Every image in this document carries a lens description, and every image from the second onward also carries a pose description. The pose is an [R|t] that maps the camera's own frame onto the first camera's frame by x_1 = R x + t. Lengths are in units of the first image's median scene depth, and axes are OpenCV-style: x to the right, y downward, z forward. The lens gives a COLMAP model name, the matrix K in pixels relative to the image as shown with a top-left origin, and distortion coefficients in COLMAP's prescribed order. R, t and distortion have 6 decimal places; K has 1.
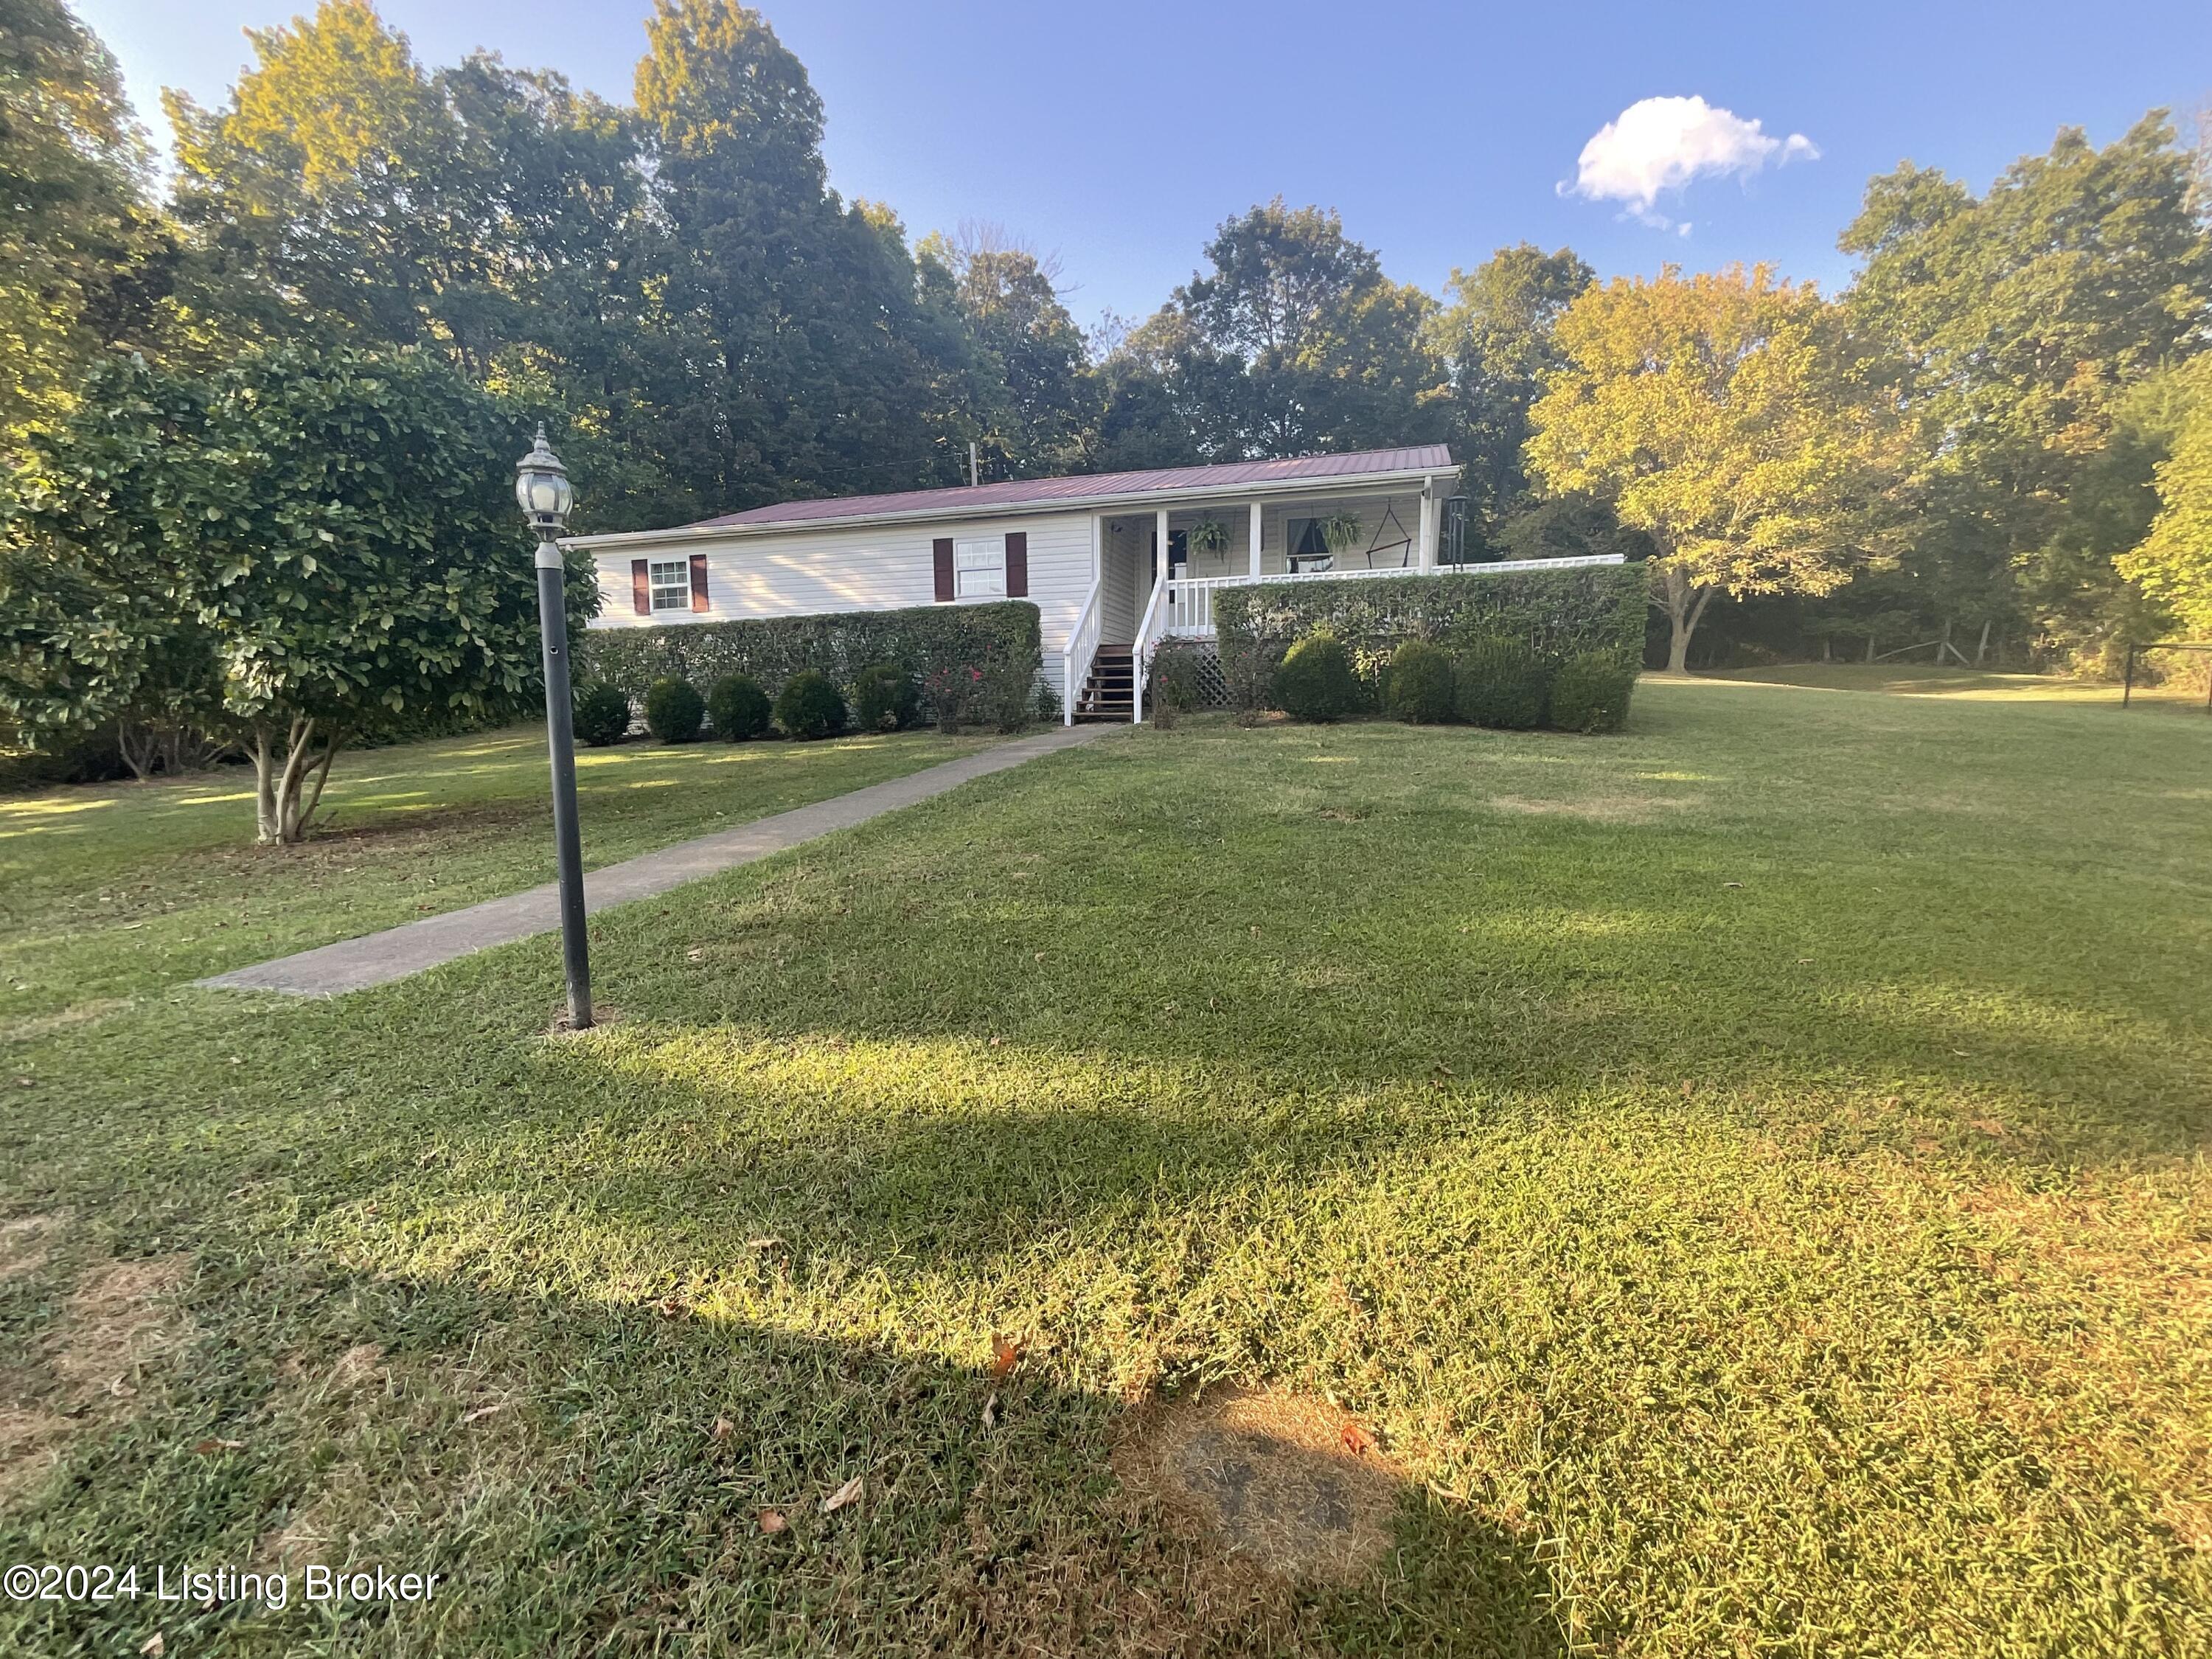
lens RADIAL K [[978.7, 0, 1106.0], [0, 978.7, 829.5], [0, 0, 1]] dist [0.003100, -0.000900]
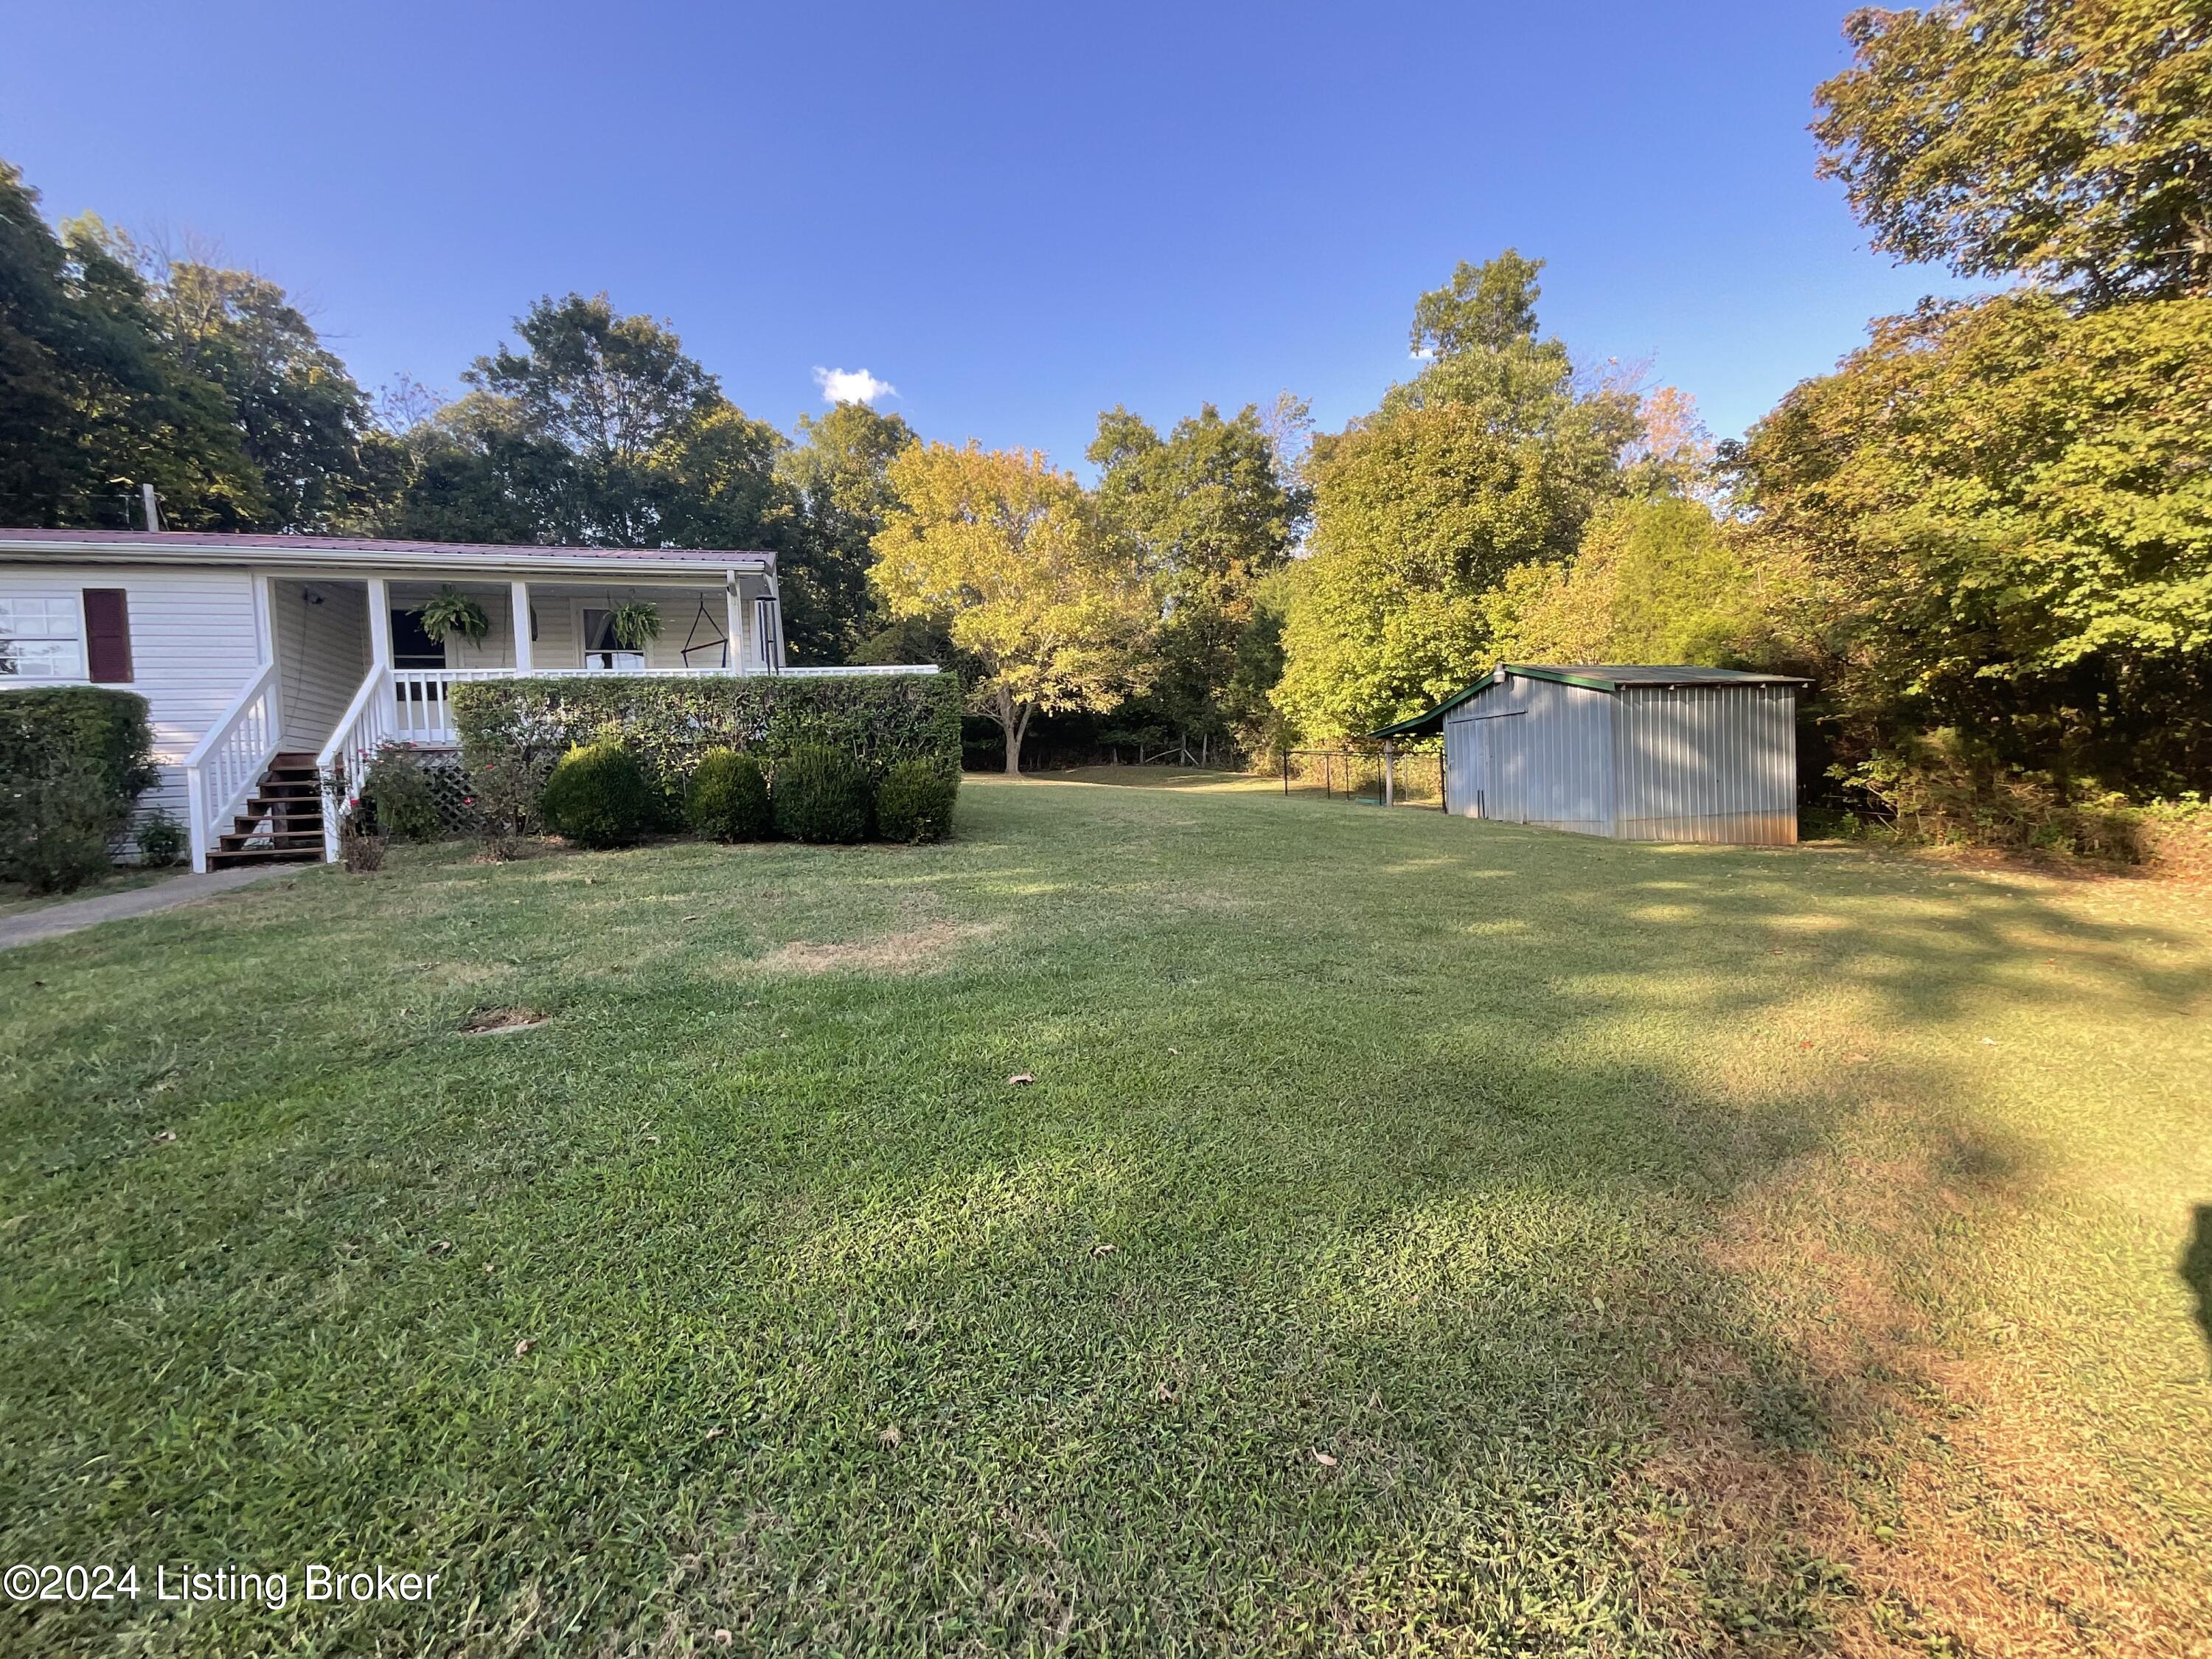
lens RADIAL K [[881.9, 0, 1106.0], [0, 881.9, 829.5], [0, 0, 1]] dist [-0.001022, -0.000092]
pose [[0.817162, -0.052388, 0.574022, 0.067323], [0.107664, 0.992207, -0.062713, -0.016942], [-0.566263, 0.113049, 0.816435, 0.084052]]
